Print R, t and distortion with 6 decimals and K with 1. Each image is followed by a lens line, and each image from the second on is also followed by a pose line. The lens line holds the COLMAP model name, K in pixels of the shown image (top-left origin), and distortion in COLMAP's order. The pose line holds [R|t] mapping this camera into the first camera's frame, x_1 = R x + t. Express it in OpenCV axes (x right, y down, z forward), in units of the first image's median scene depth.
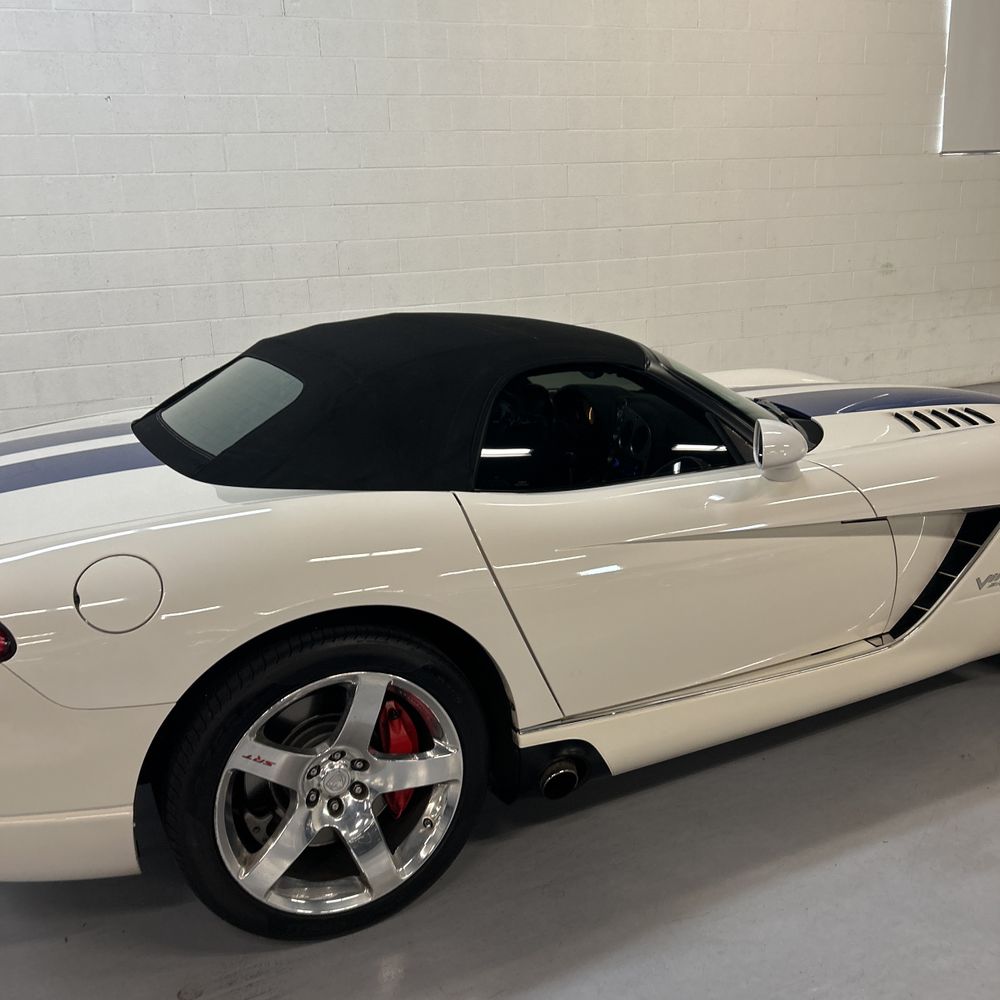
lens RADIAL K [[1011.2, 0, 492.0], [0, 1011.2, 501.4], [0, 0, 1]] dist [0.013356, 0.000000]
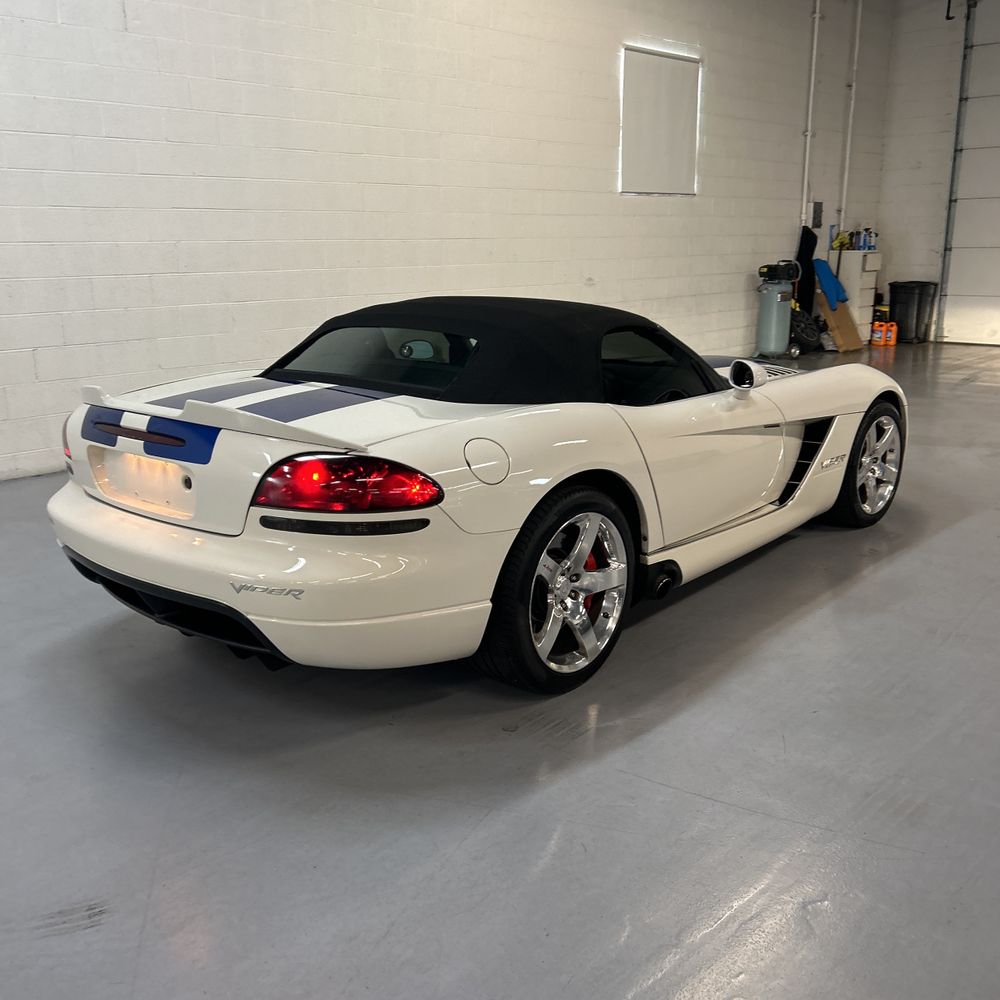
lens RADIAL K [[1011.2, 0, 496.2], [0, 1011.2, 504.9], [0, 0, 1]] dist [0.013356, 0.000000]
pose [[0.916819, -0.062659, 0.394356, -0.795655], [0.066979, 0.997750, 0.002814, 0.126566], [-0.393645, 0.023834, 0.918954, -0.361210]]
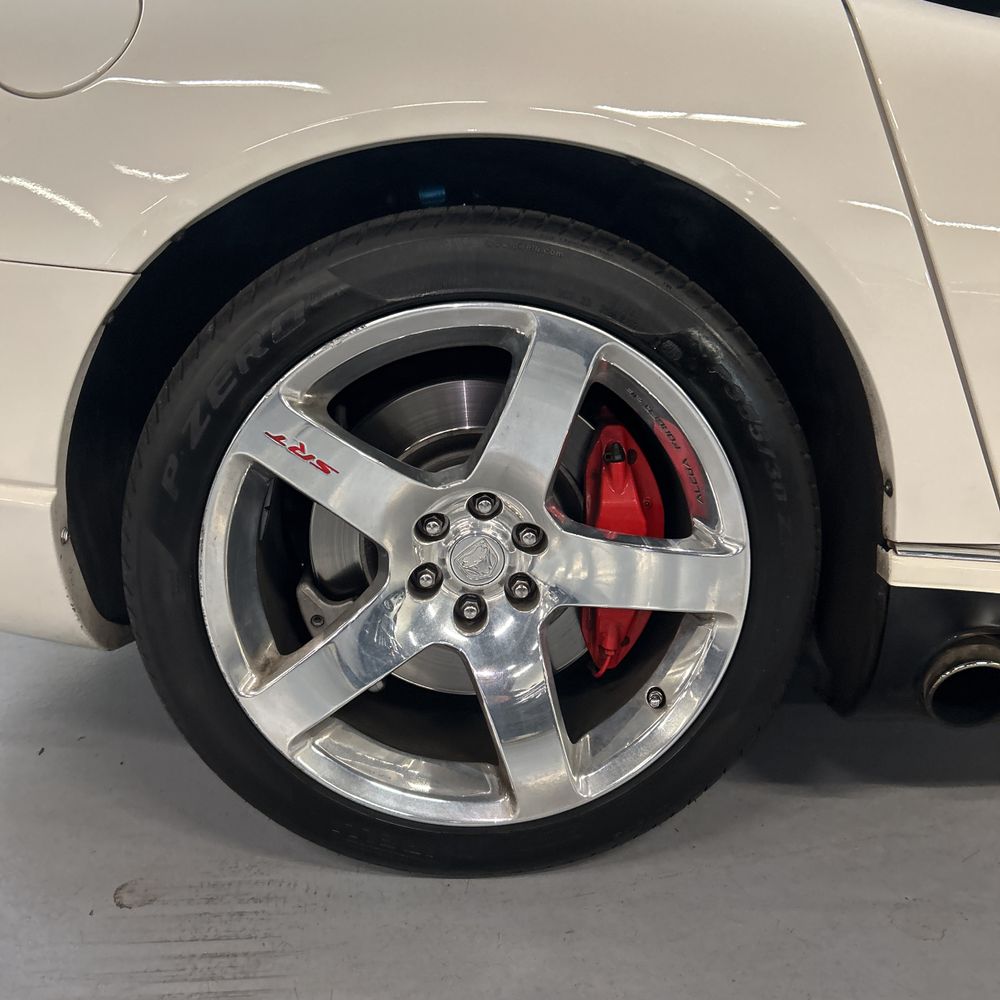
lens RADIAL K [[1011.2, 0, 490.9], [0, 1011.2, 464.9], [0, 0, 1]] dist [0.013356, 0.000000]
pose [[0.918106, 0.148476, -0.367473, 0.021965], [-0.152101, 0.988177, 0.019256, 0.204755], [0.365988, 0.038214, 0.929835, 0.509738]]
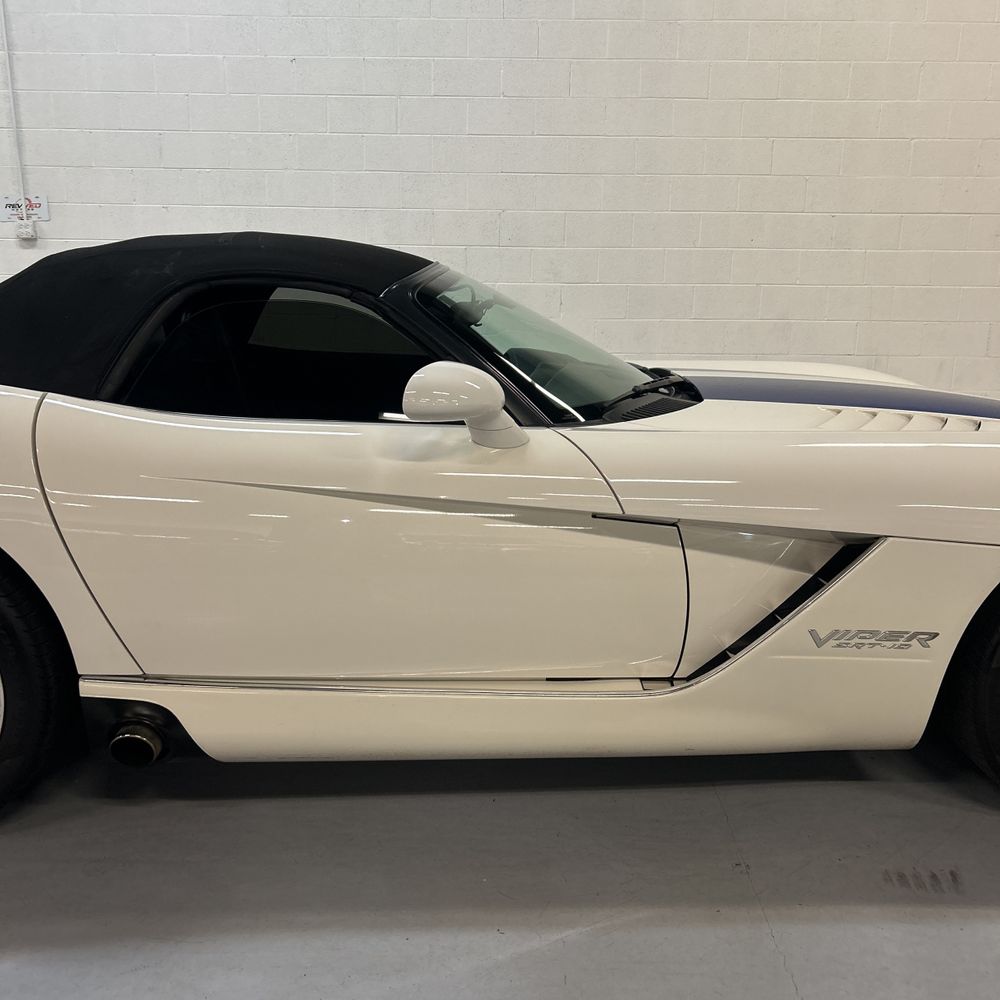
lens RADIAL K [[1011.2, 0, 490.4], [0, 1011.2, 496.6], [0, 0, 1]] dist [0.013356, 0.000000]
pose [[0.922516, 0.145121, -0.357638, 0.626214], [-0.150971, 0.988469, 0.011672, 0.010194], [0.355208, 0.043225, 0.933788, 0.297272]]
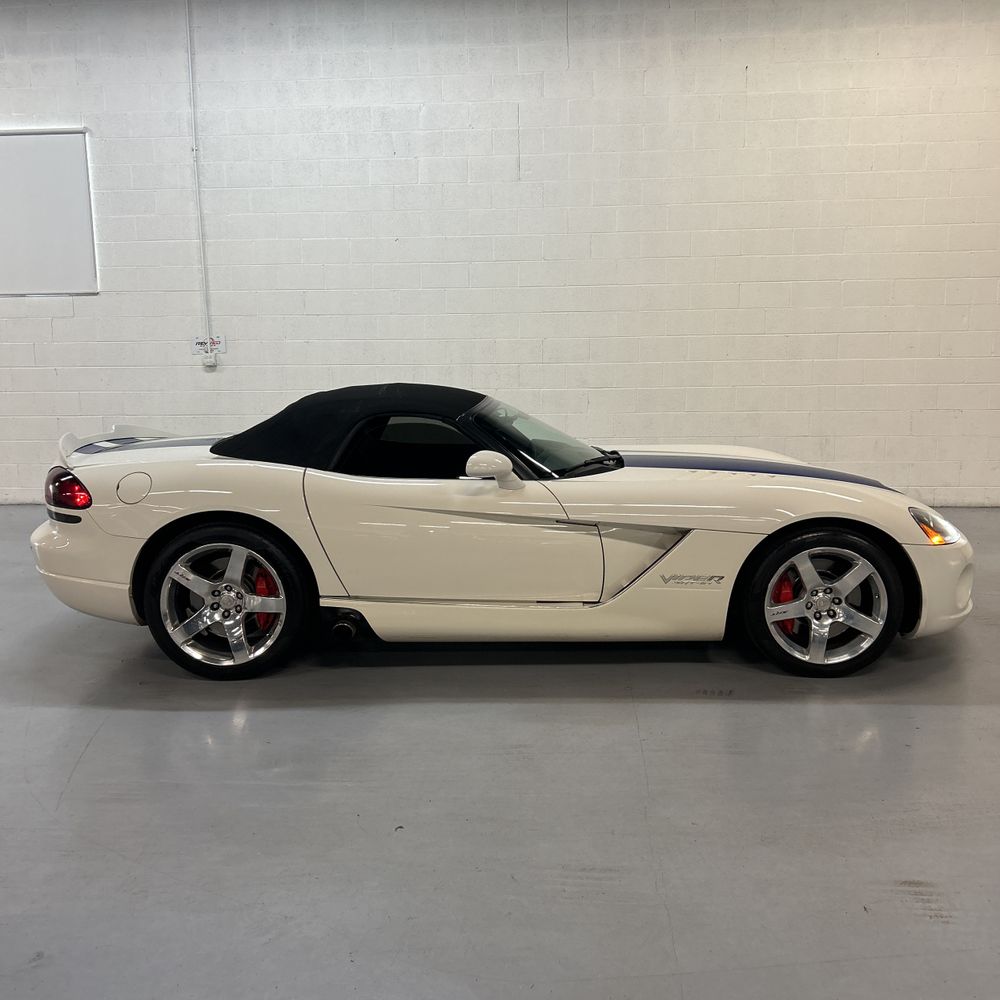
lens RADIAL K [[1011.2, 0, 492.9], [0, 1011.2, 468.9], [0, 0, 1]] dist [0.013356, 0.000000]
pose [[0.893867, 0.092401, -0.438707, 1.099948], [-0.142399, 0.986375, -0.082387, 0.098531], [0.425116, 0.136115, 0.894846, -0.578612]]
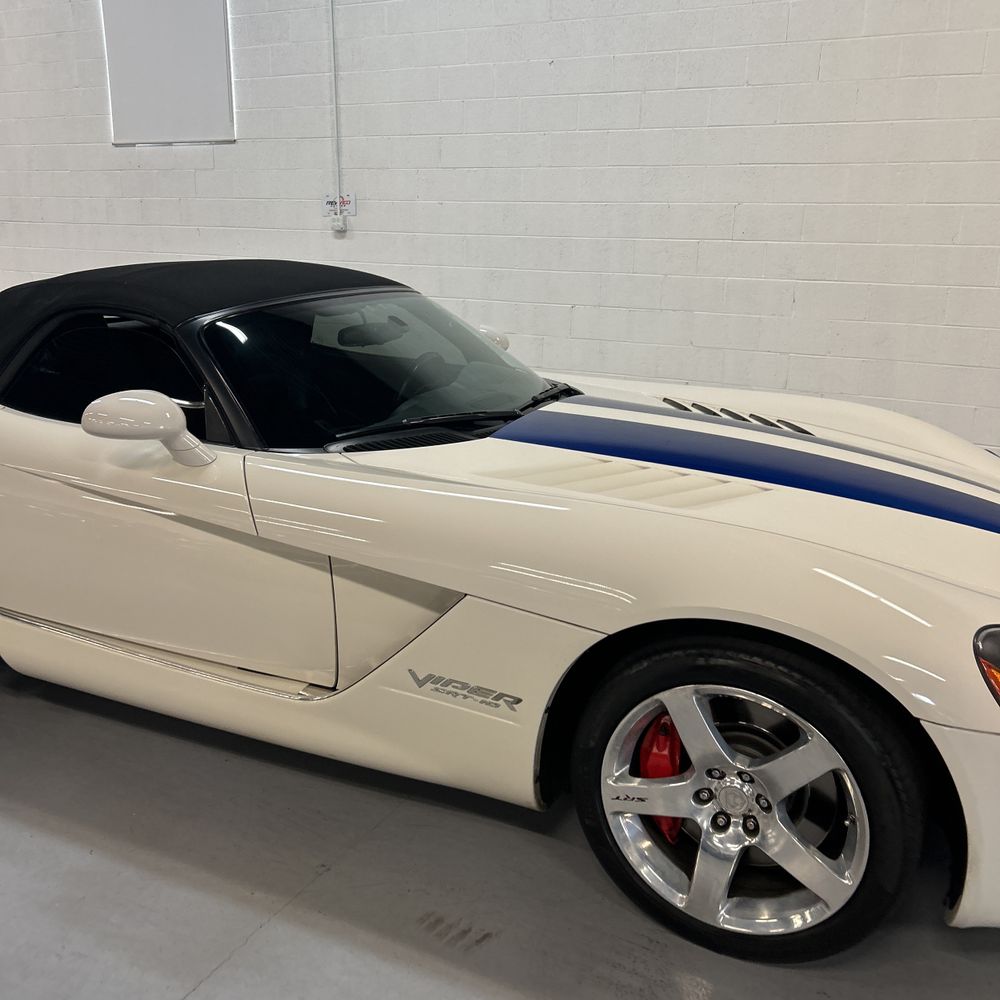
lens RADIAL K [[1011.2, 0, 486.2], [0, 1011.2, 482.5], [0, 0, 1]] dist [0.013356, 0.000000]
pose [[0.632699, 0.251838, -0.732304, 1.263839], [-0.235808, 0.963390, 0.127573, -0.206294], [0.737622, 0.091968, 0.668921, 0.640115]]
